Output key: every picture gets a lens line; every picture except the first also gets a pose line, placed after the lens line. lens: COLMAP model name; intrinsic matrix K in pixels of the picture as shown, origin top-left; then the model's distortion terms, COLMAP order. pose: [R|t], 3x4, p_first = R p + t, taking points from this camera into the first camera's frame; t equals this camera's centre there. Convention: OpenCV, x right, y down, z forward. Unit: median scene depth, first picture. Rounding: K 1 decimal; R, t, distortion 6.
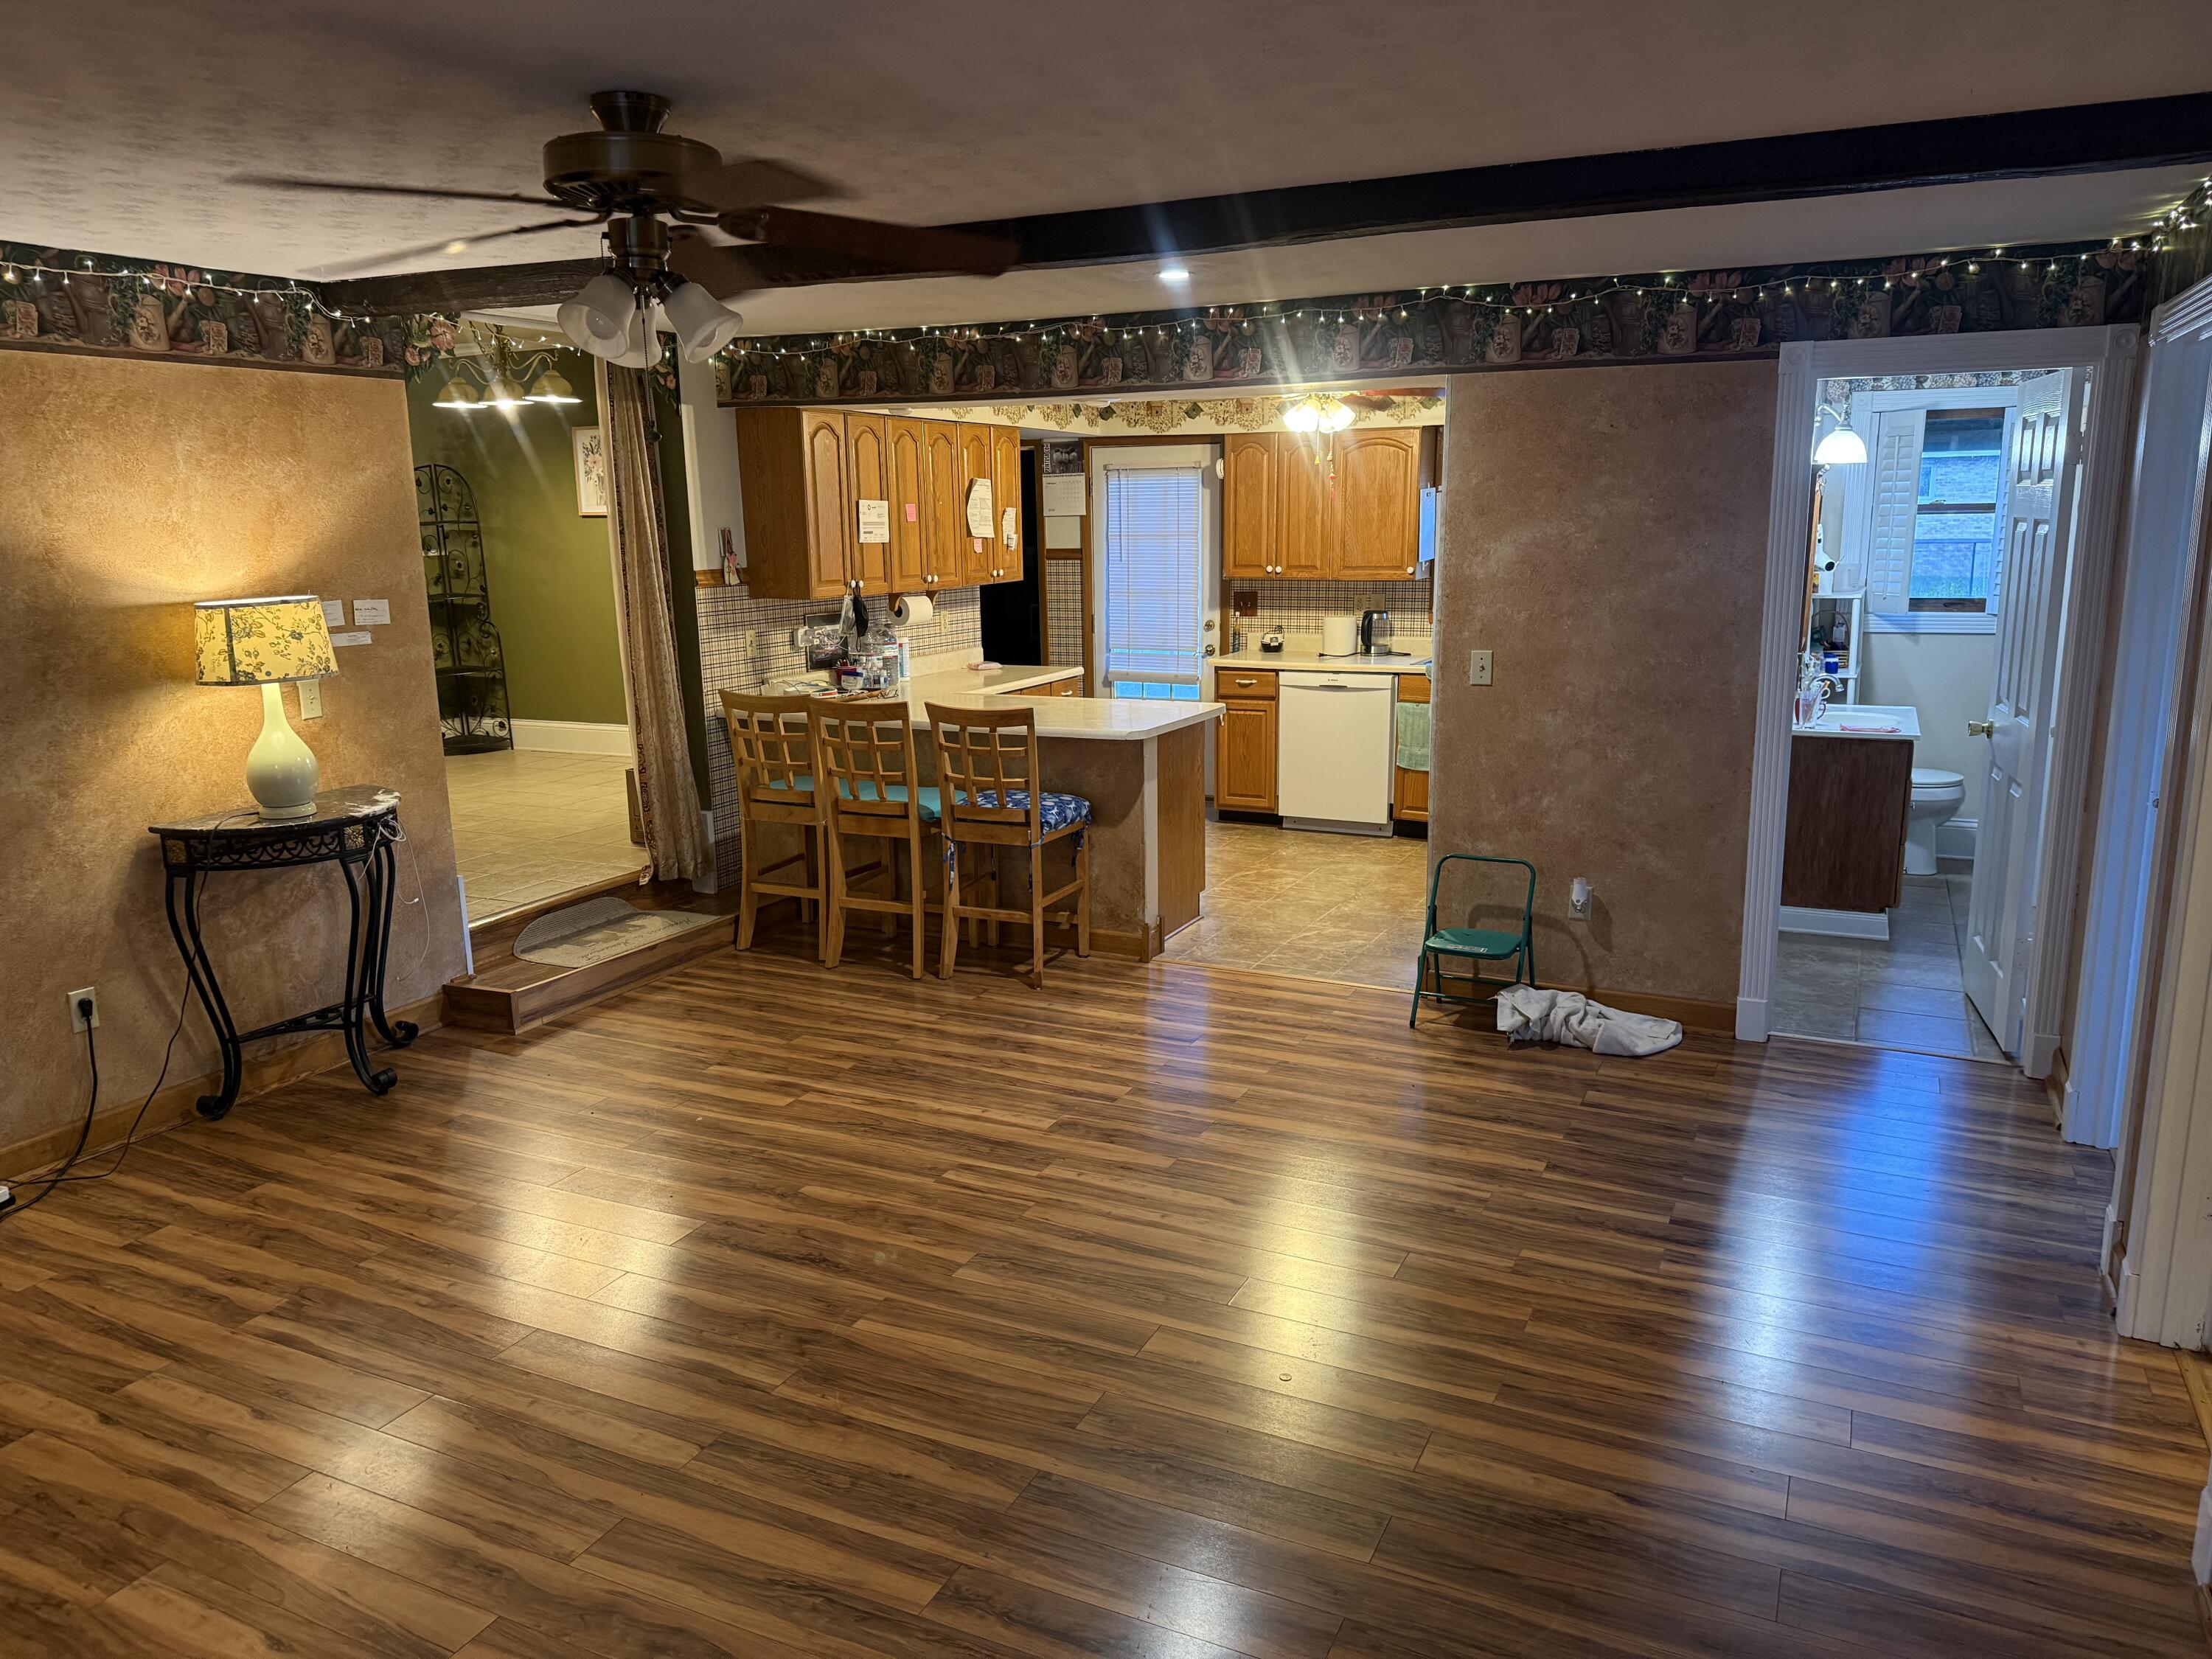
lens RADIAL K [[1541.3, 0, 1112.5], [0, 1541.3, 826.0], [0, 0, 1]] dist [0.108713, -0.153339]
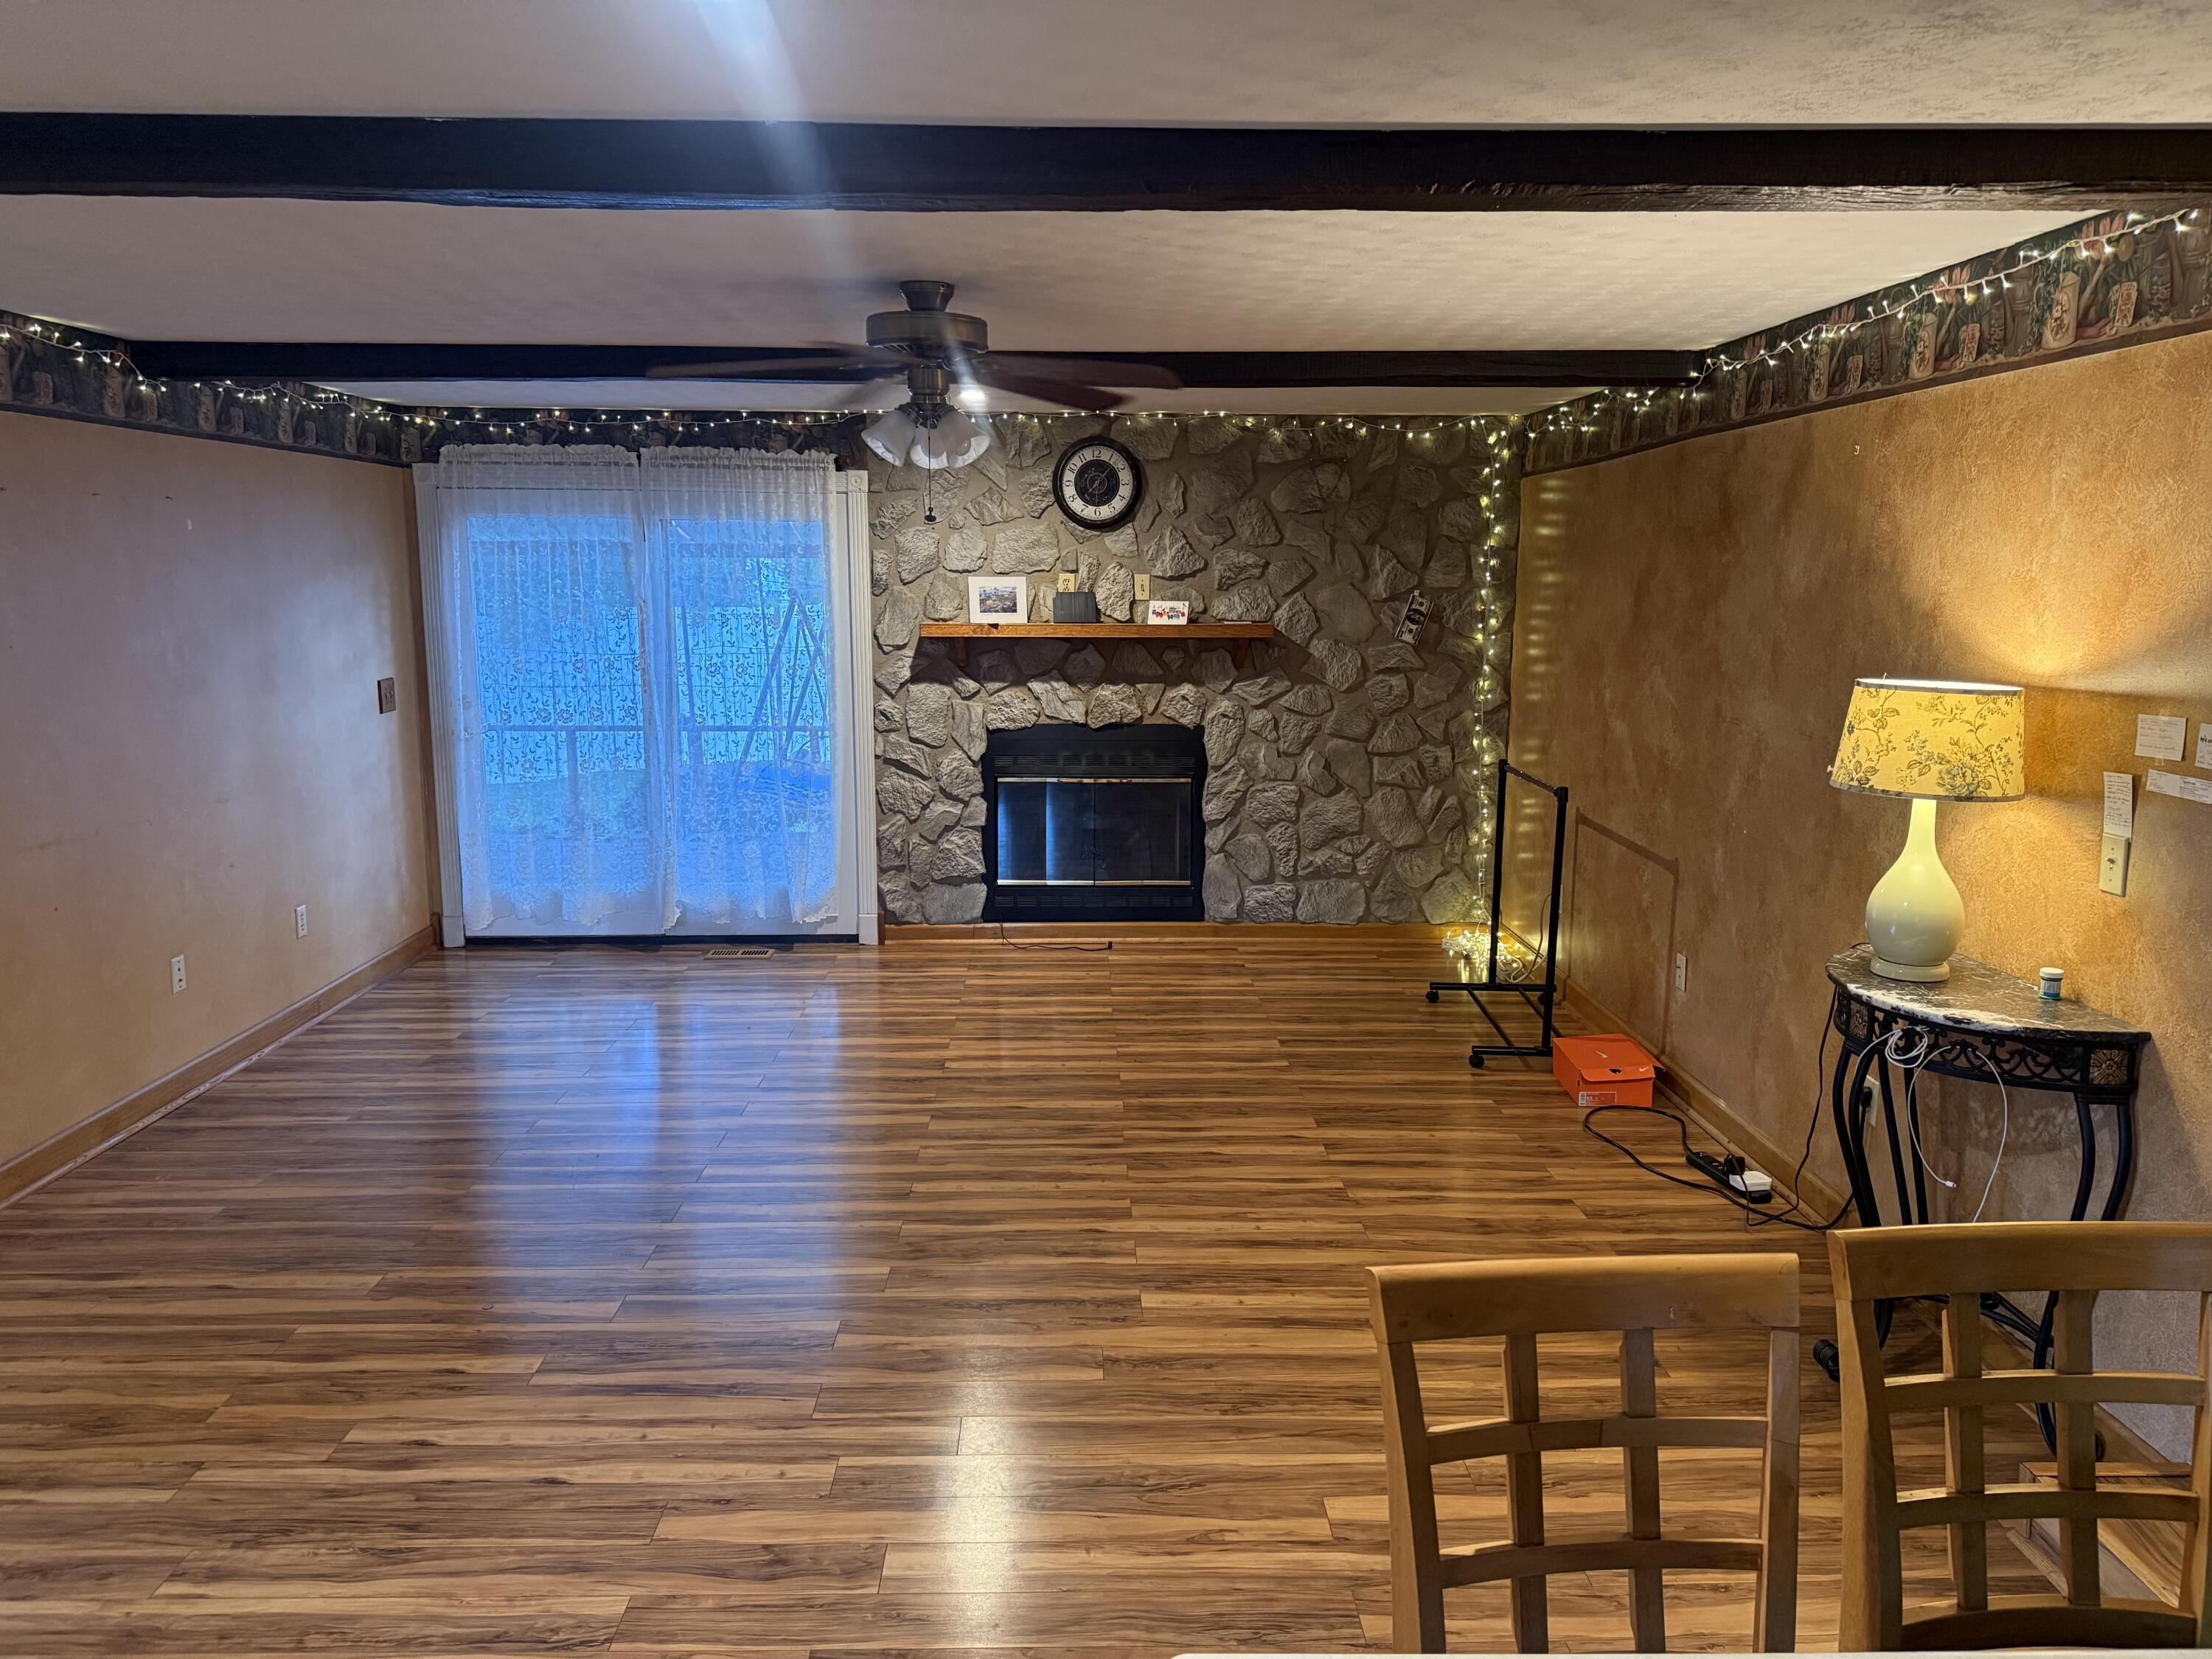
lens RADIAL K [[1542.6, 0, 1106.0], [0, 1542.6, 829.5], [0, 0, 1]] dist [0.158272, -0.230463]
pose [[-0.892910, 0.086424, -0.441863, 0.130750], [-0.079972, 0.935354, 0.344553, -0.294403], [0.443076, 0.342992, -0.828275, 1.416681]]
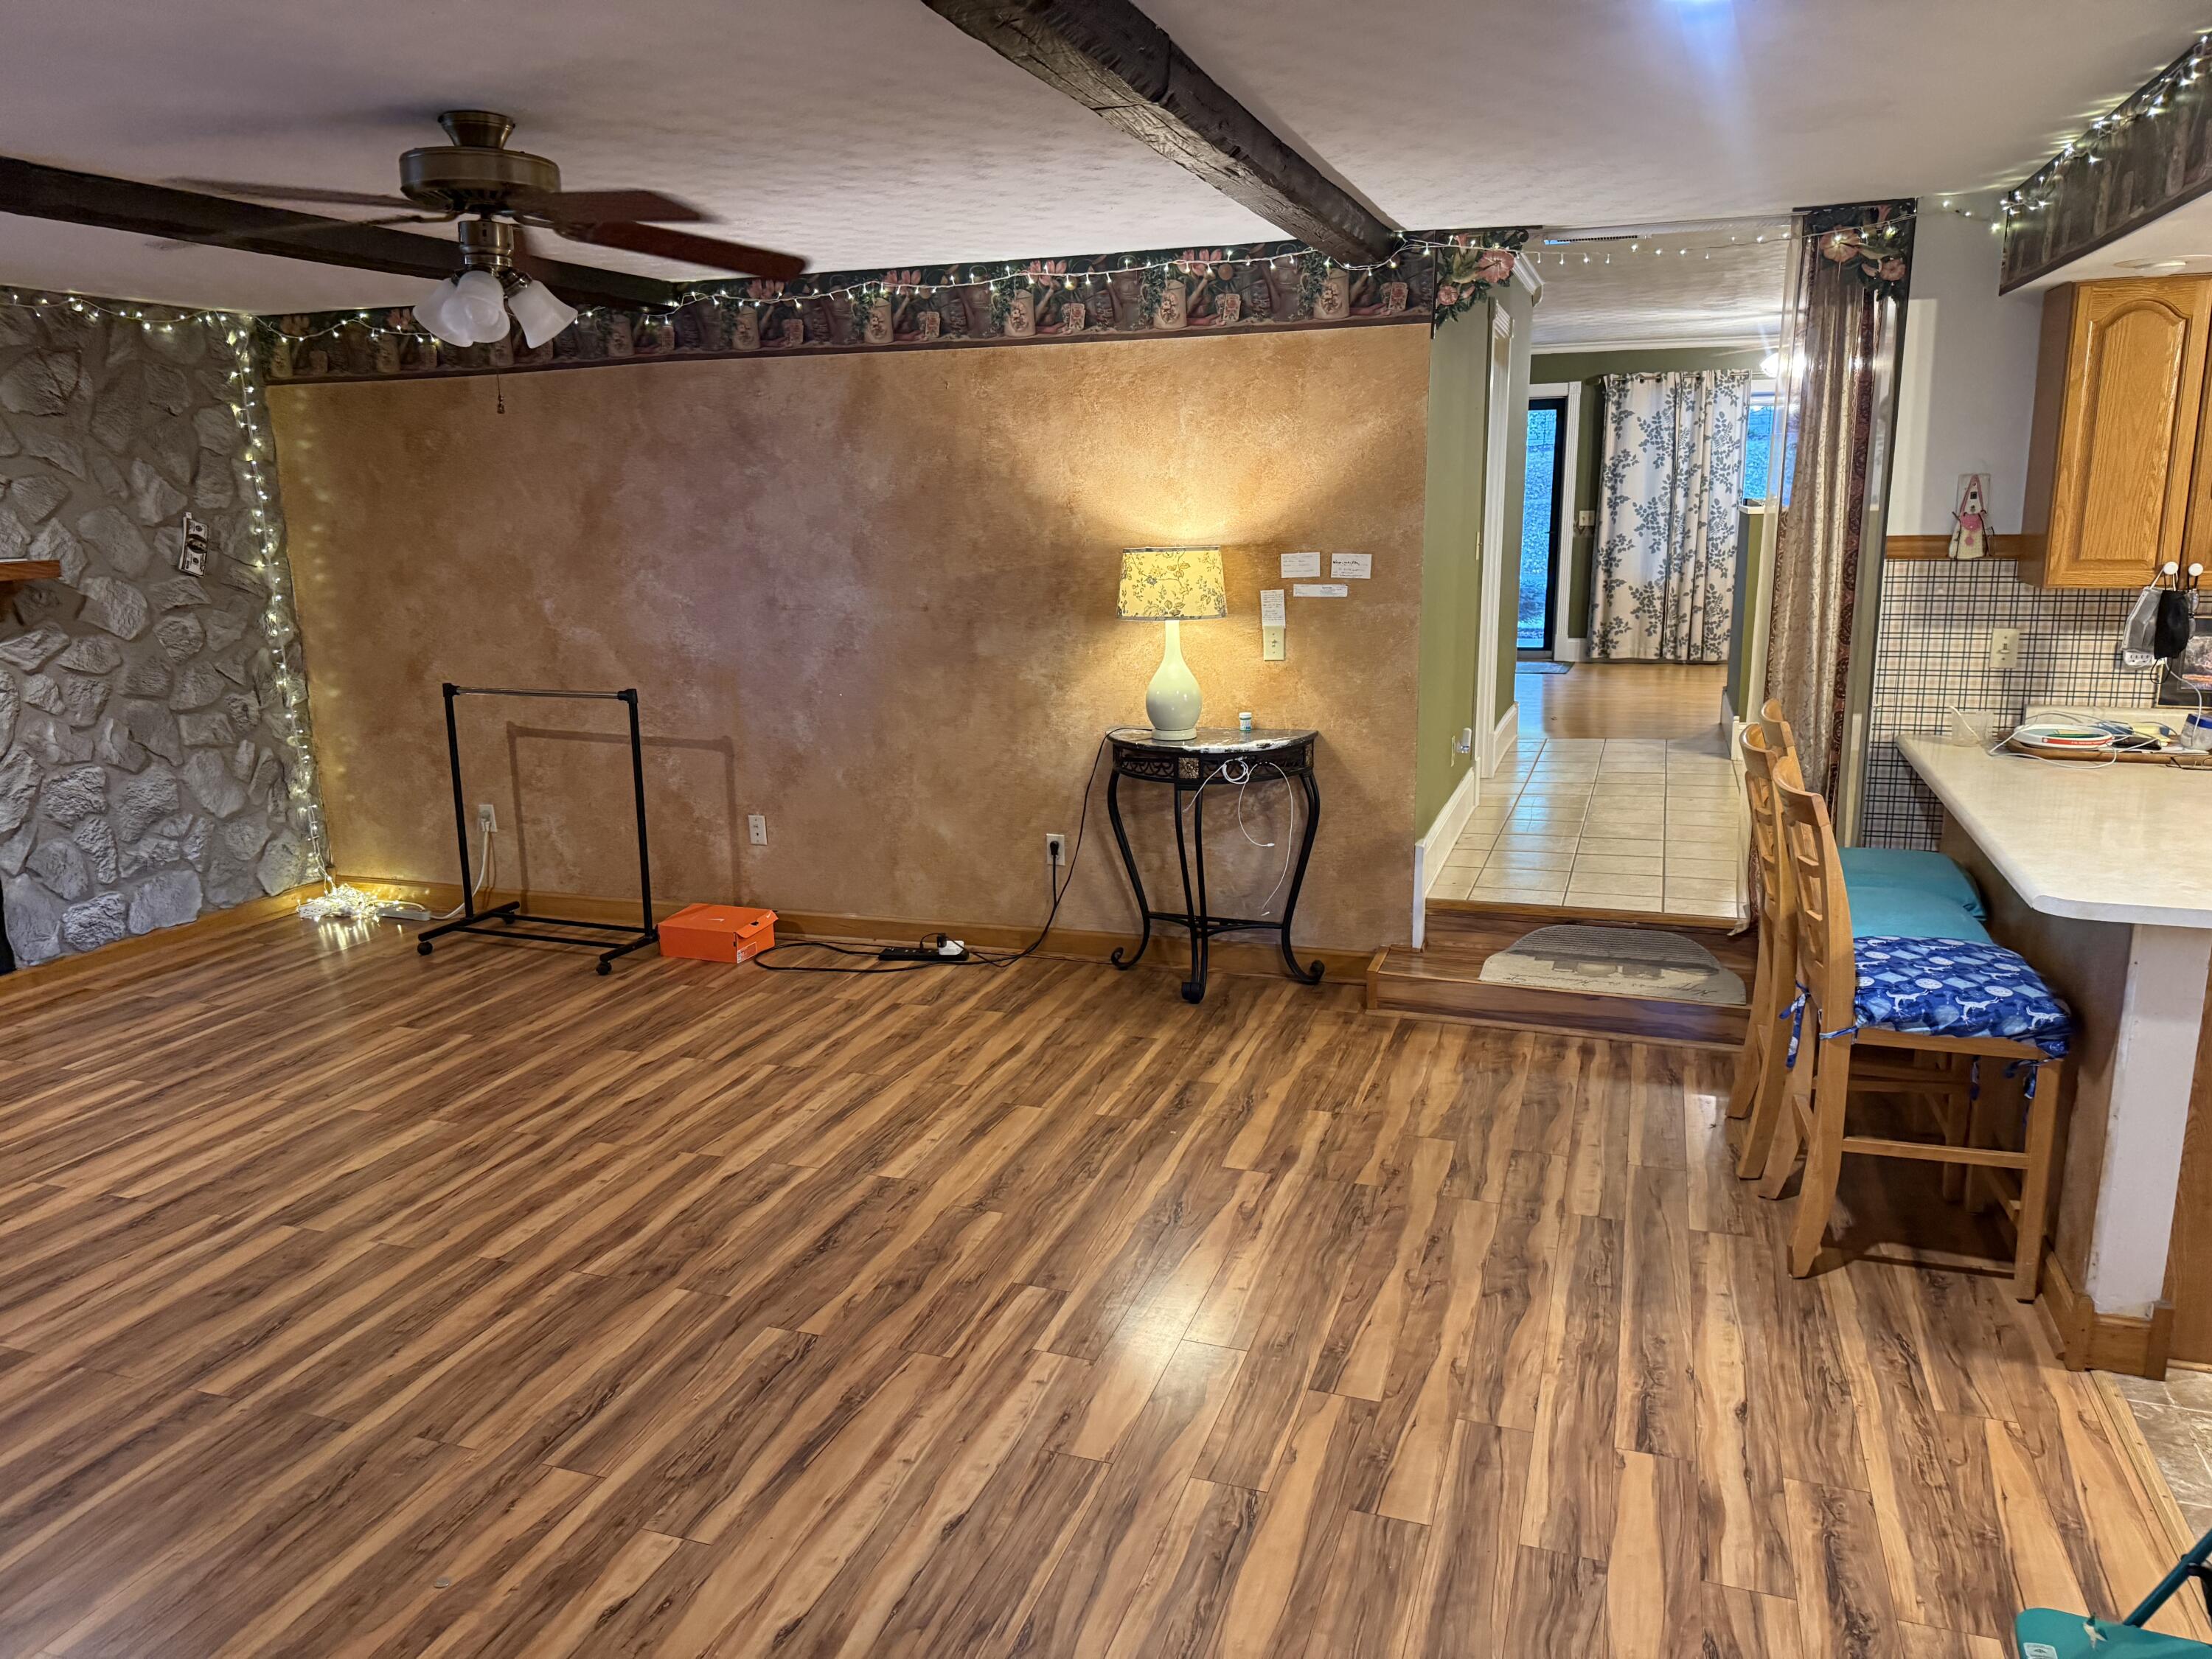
lens RADIAL K [[1543.2, 0, 1102.3], [0, 1543.2, 838.4], [0, 0, 1]] dist [0.087209, -0.104617]
pose [[0.114009, 0.231930, -0.966028, 0.568274], [-0.181260, 0.960903, 0.209307, -0.161749], [0.976804, 0.151239, 0.151591, 0.786829]]
